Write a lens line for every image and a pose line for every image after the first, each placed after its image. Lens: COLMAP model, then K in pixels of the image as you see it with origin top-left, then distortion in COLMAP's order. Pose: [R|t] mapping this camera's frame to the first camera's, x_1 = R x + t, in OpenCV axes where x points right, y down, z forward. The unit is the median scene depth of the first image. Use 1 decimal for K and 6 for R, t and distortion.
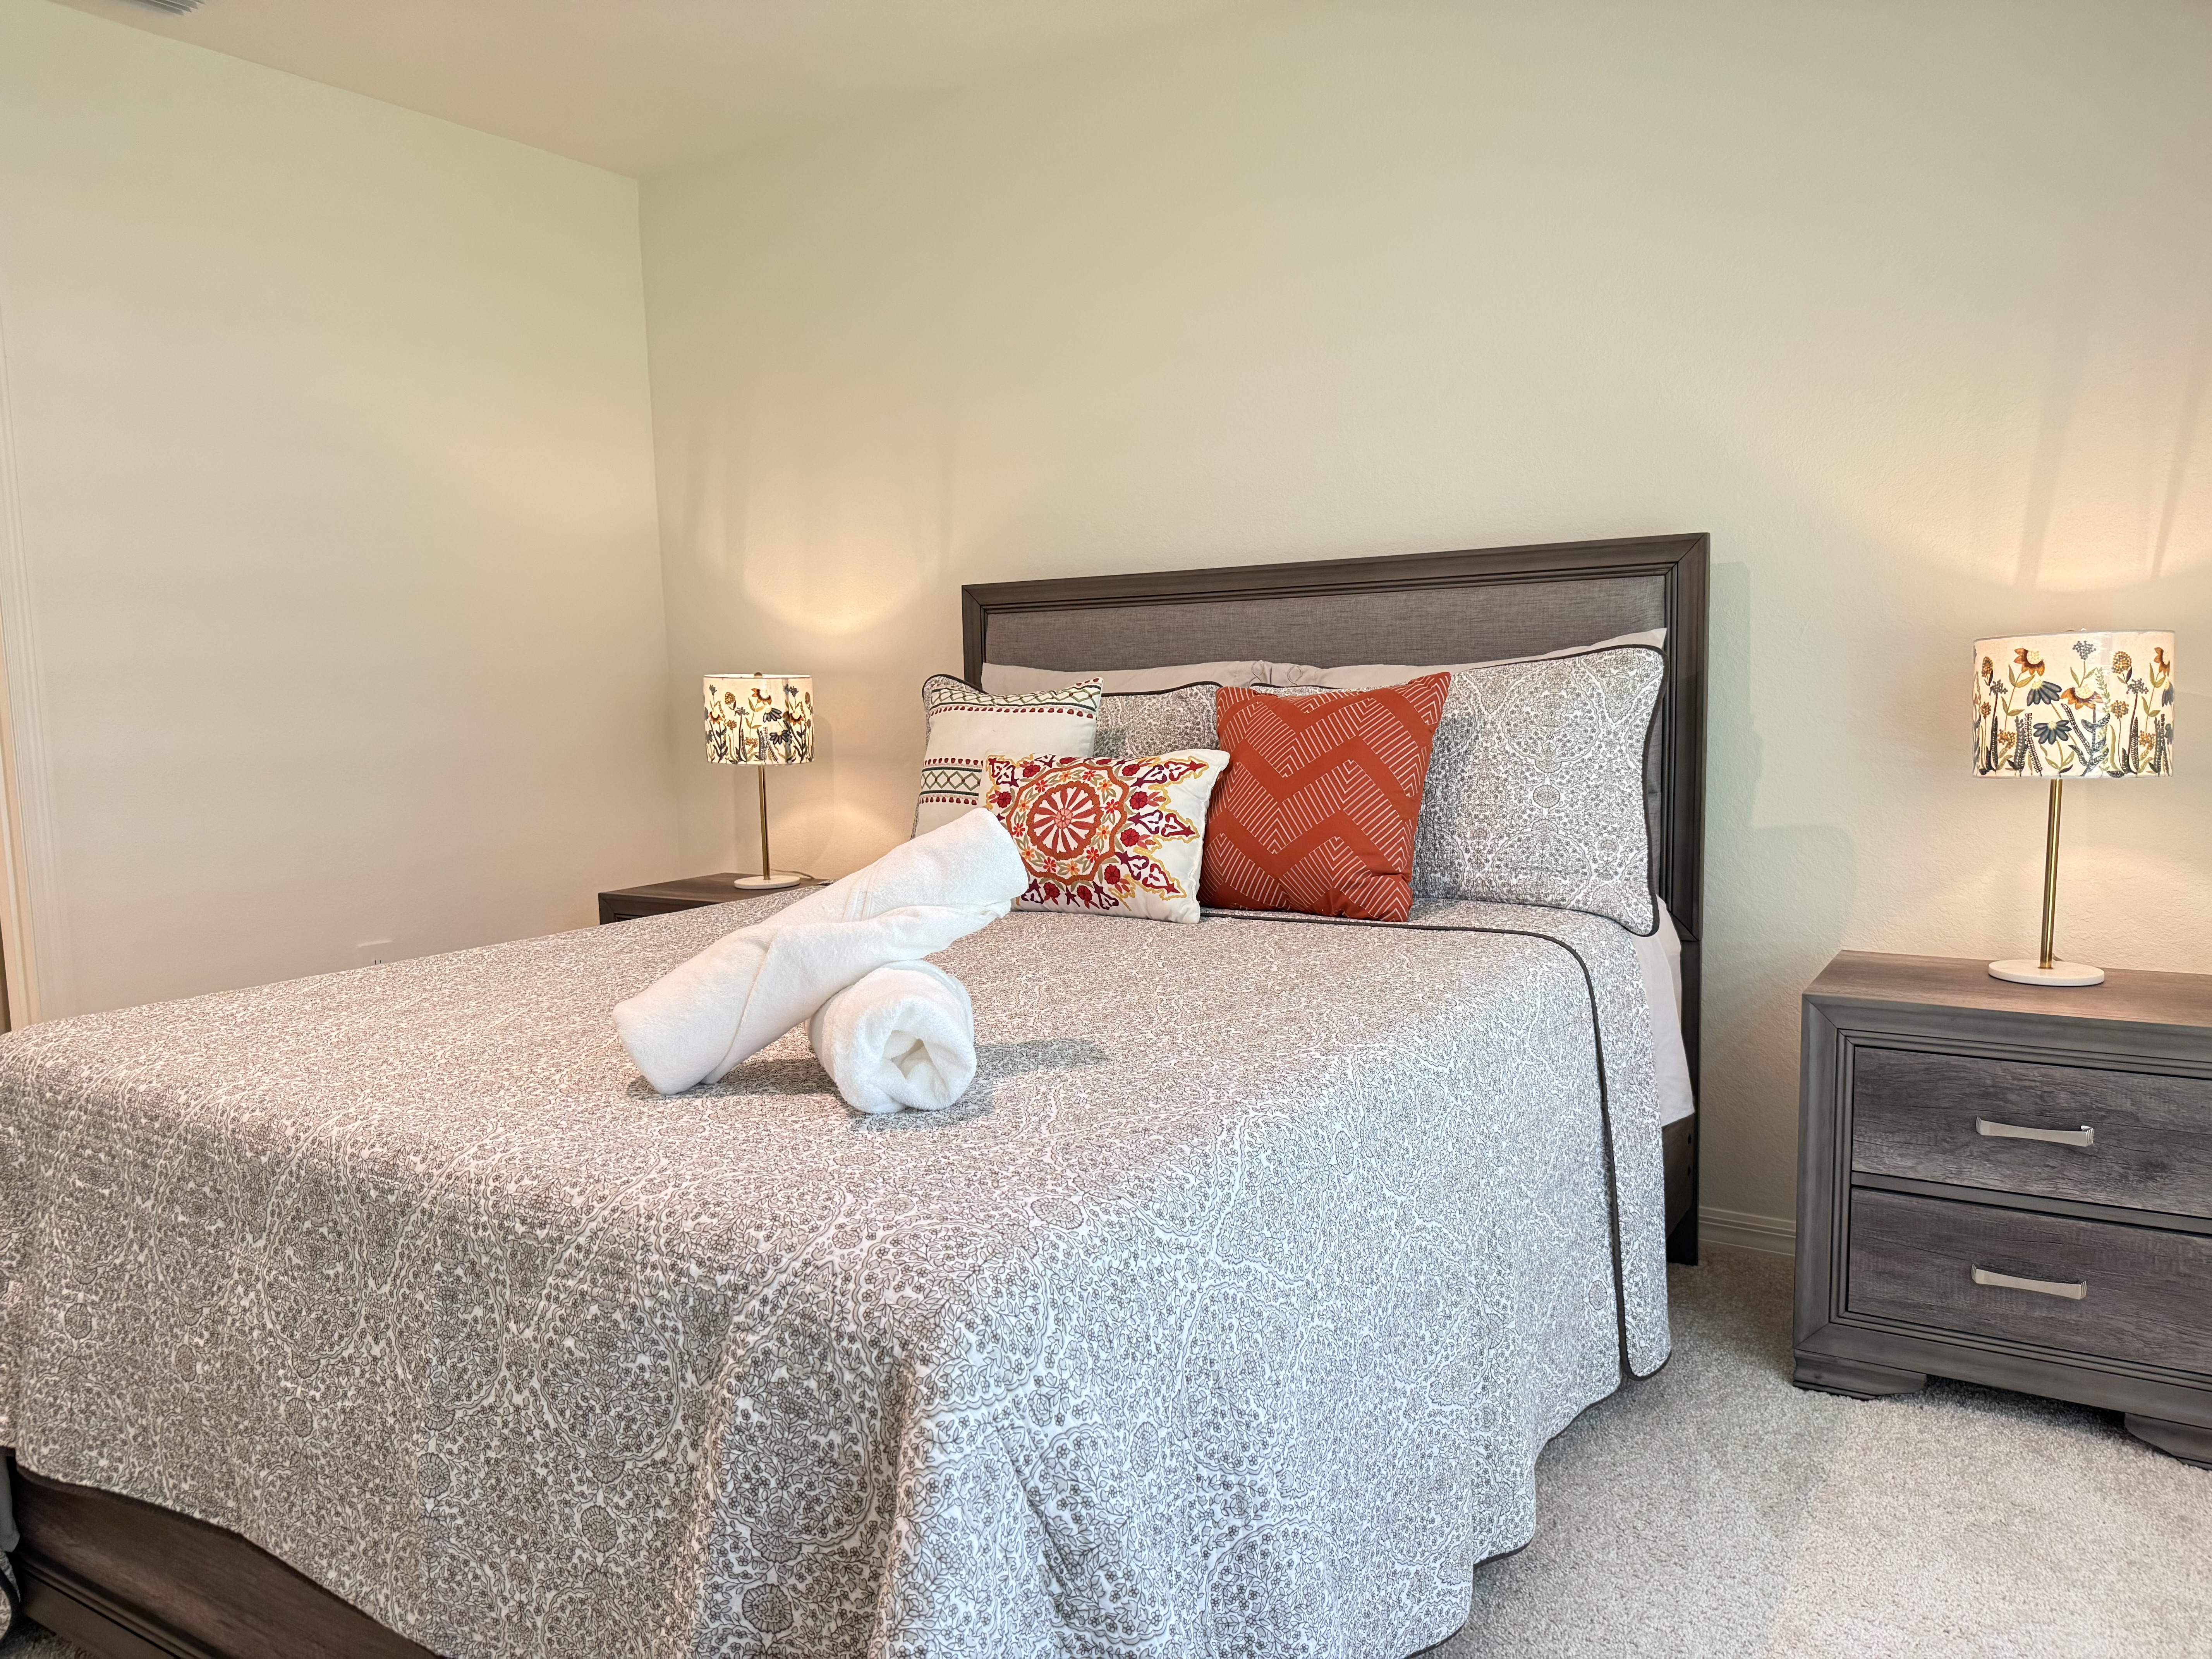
lens RADIAL K [[1567.9, 0, 1114.7], [0, 1567.9, 832.6], [0, 0, 1]] dist [0.123296, -0.168837]
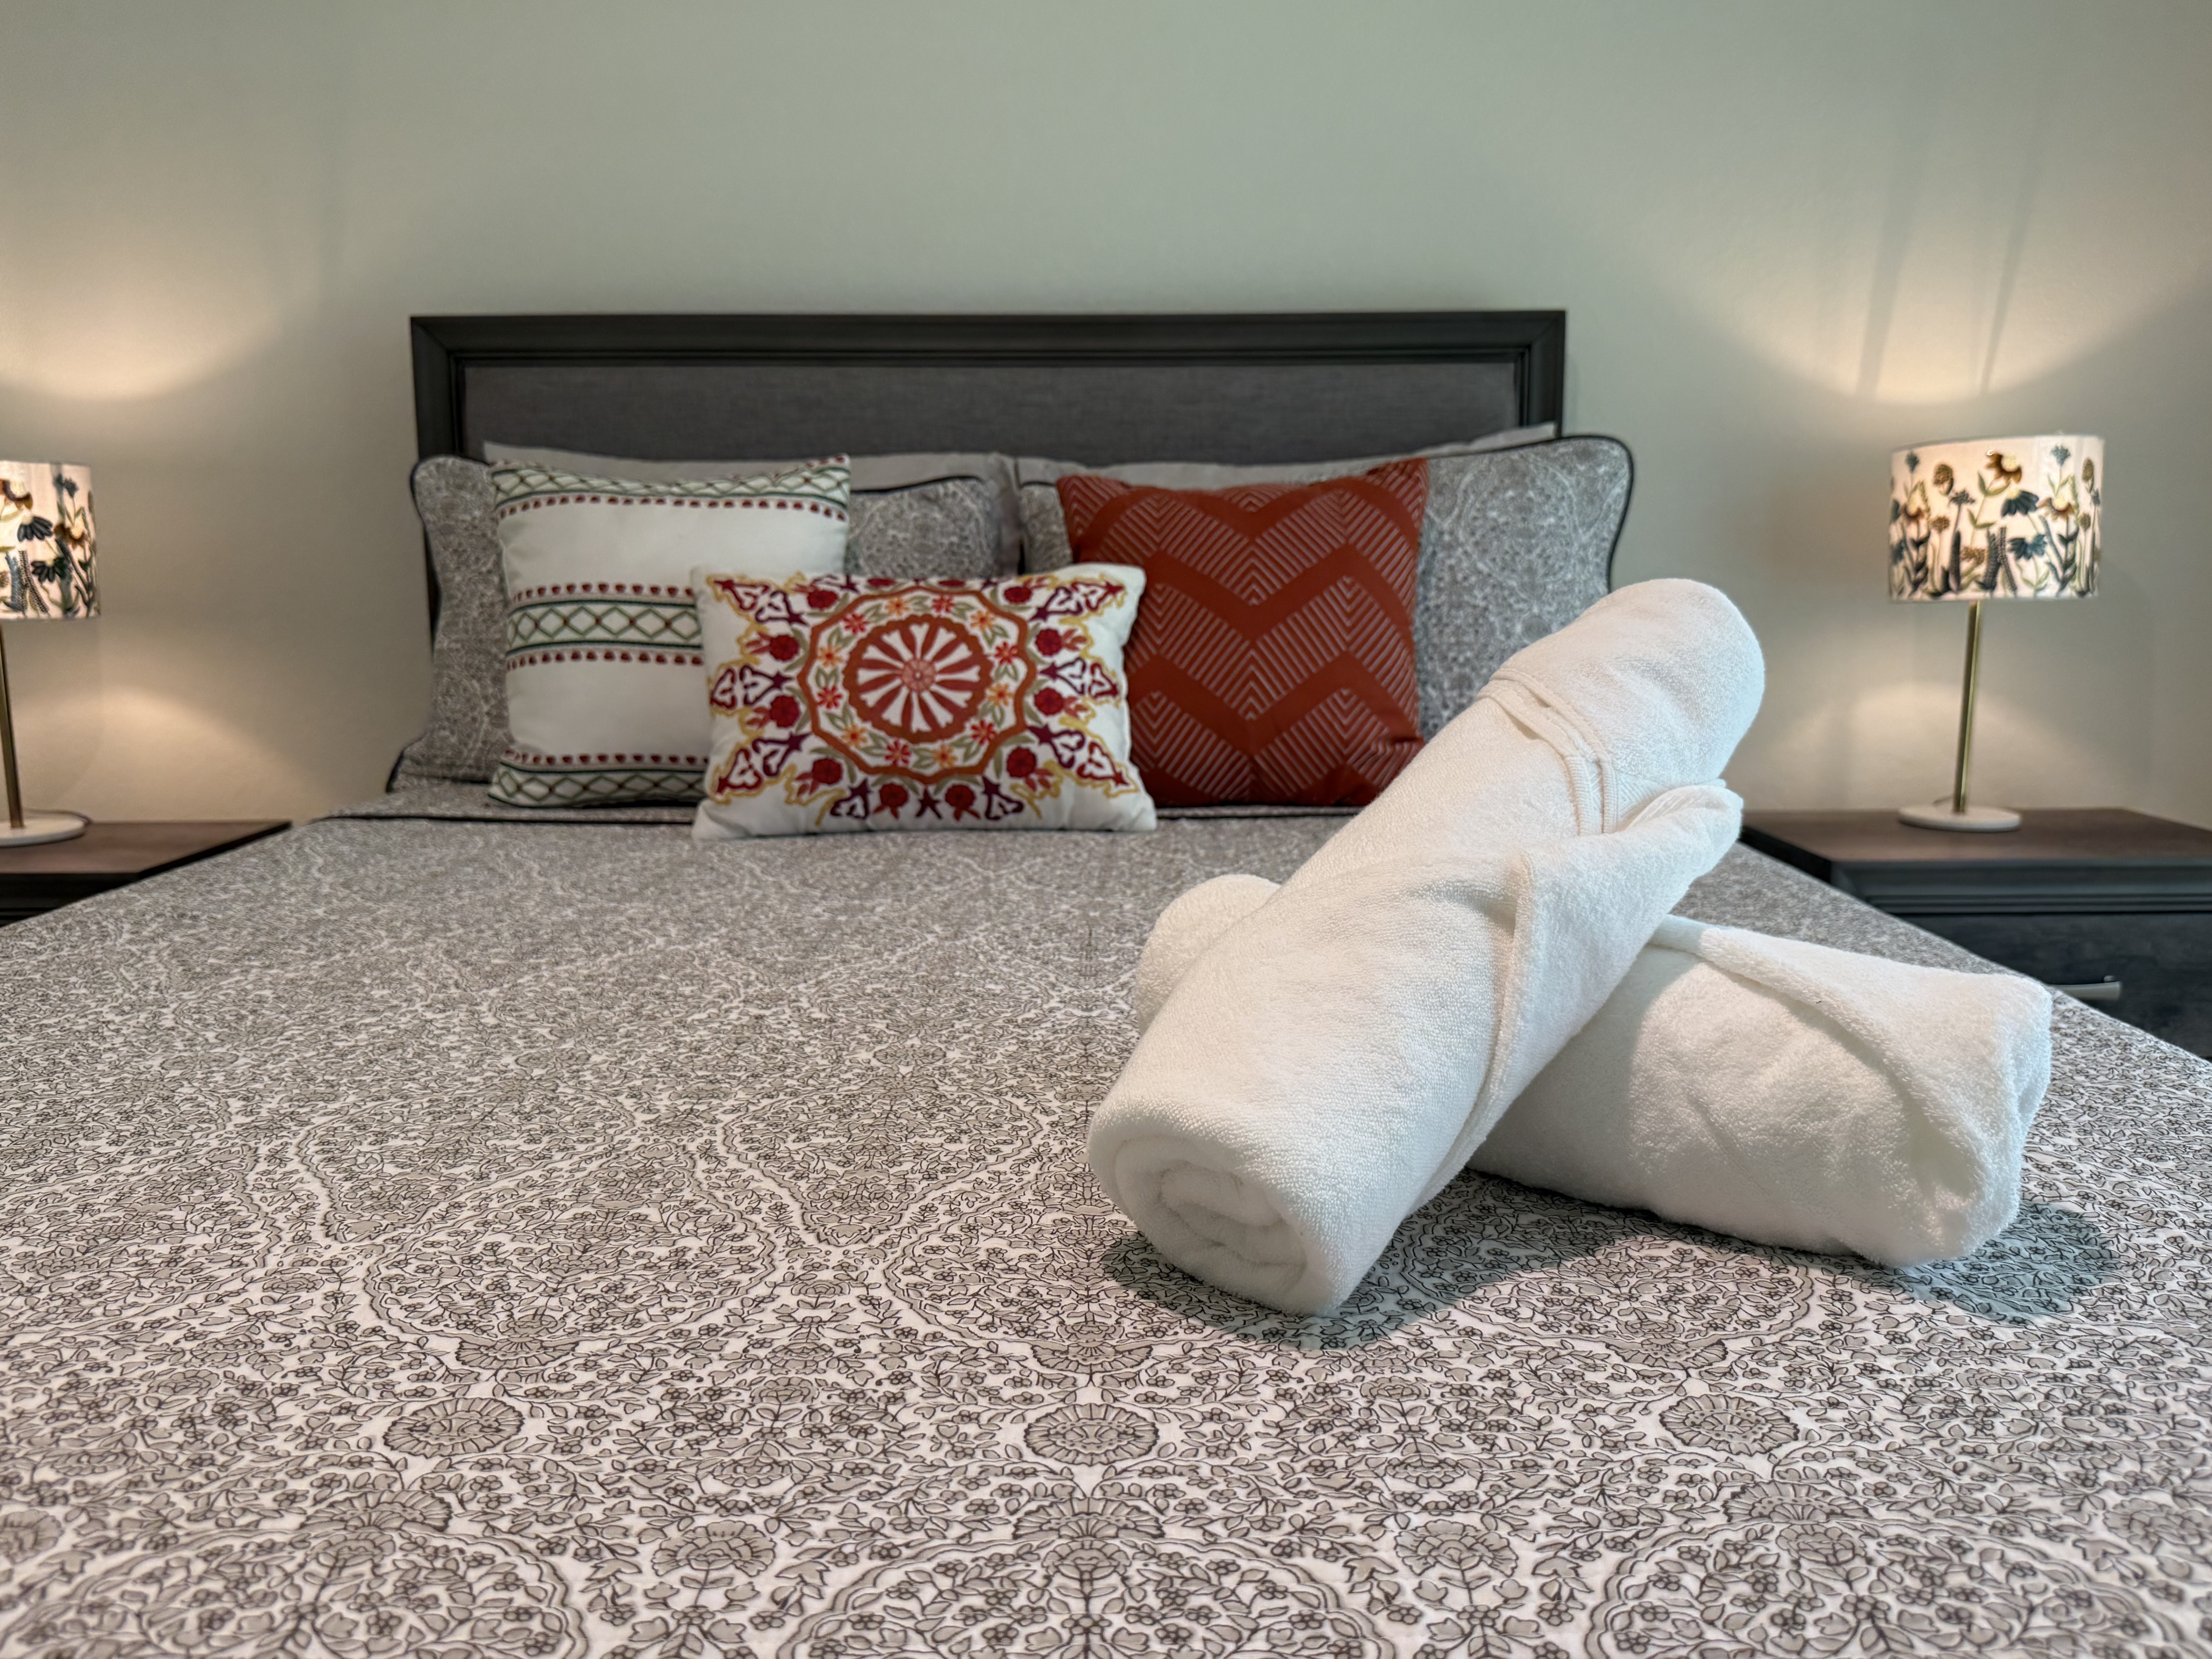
lens RADIAL K [[1680.7, 0, 1106.0], [0, 1680.7, 829.5], [0, 0, 1]] dist [0.115095, -0.215824]
pose [[0.838002, -0.067454, 0.541482, -0.332350], [0.041002, 0.997309, 0.060782, 0.014010], [-0.544125, -0.028734, 0.838512, 0.420937]]
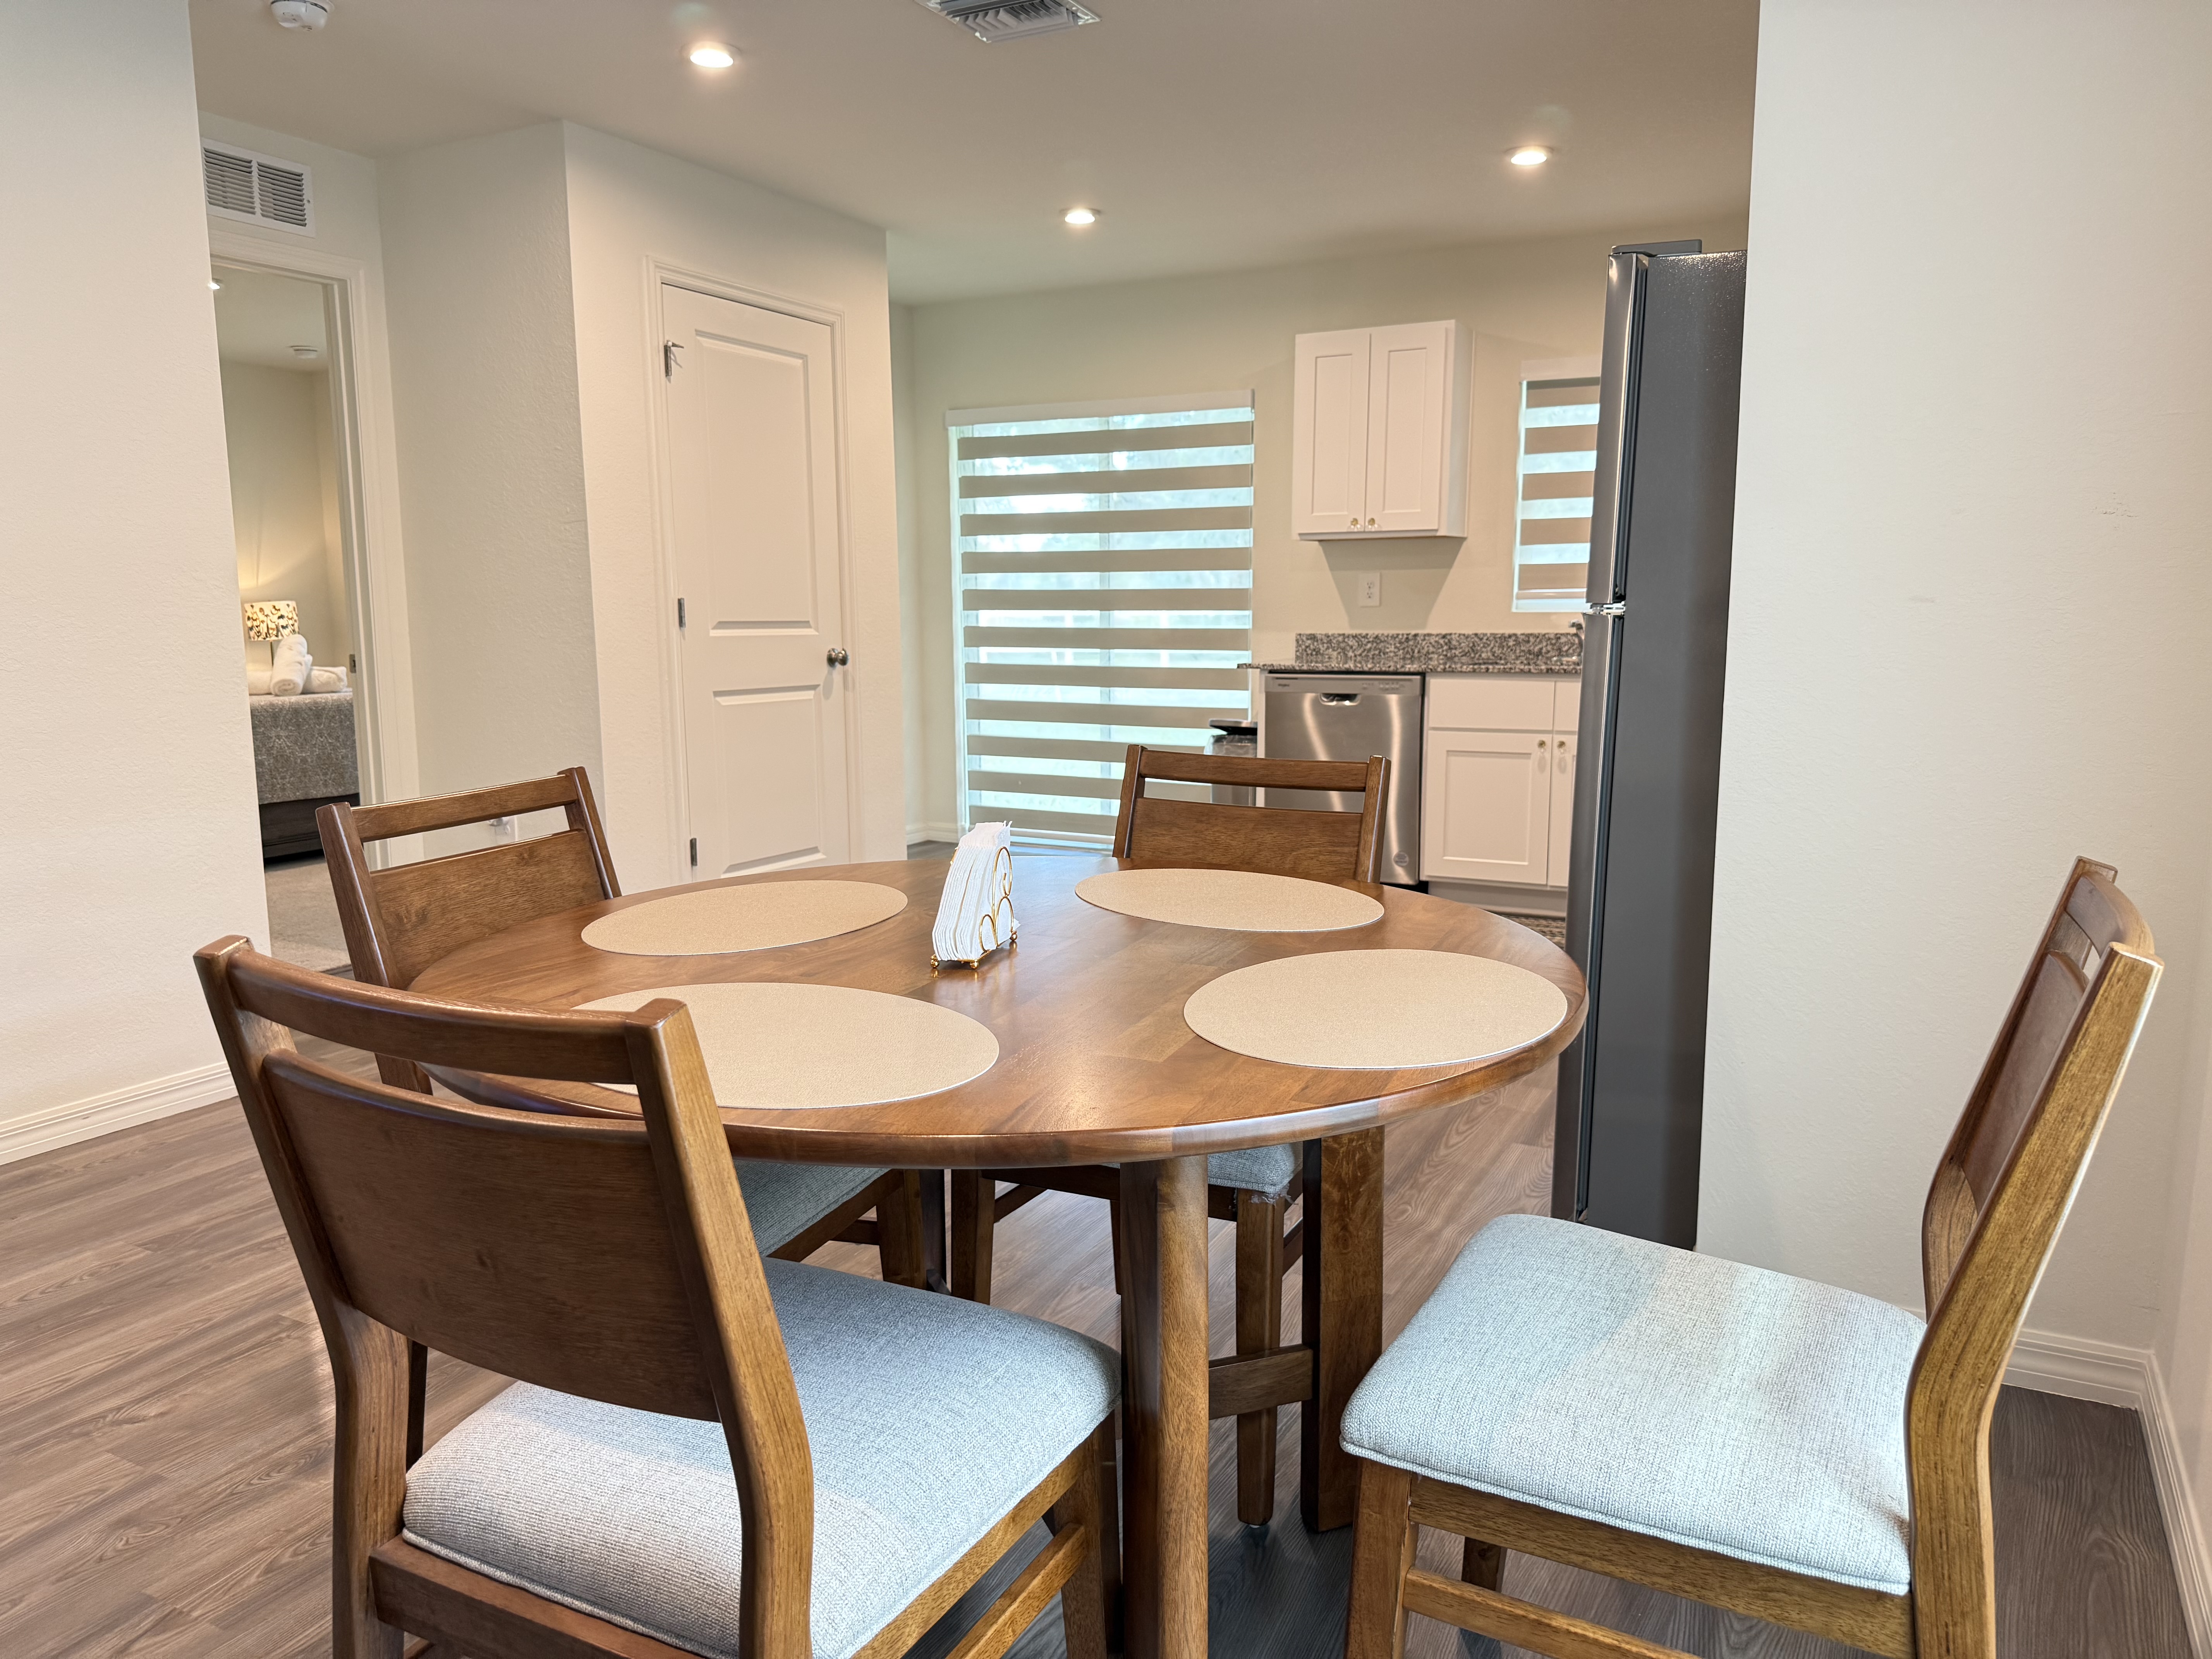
lens RADIAL K [[1582.0, 0, 1106.0], [0, 1582.0, 829.5], [0, 0, 1]] dist [0.165211, -0.178787]
pose [[-0.081518, -0.118244, 0.989633, -3.177411], [0.110691, 0.985721, 0.126895, 0.125466], [-0.990506, 0.119888, -0.067266, -0.587306]]
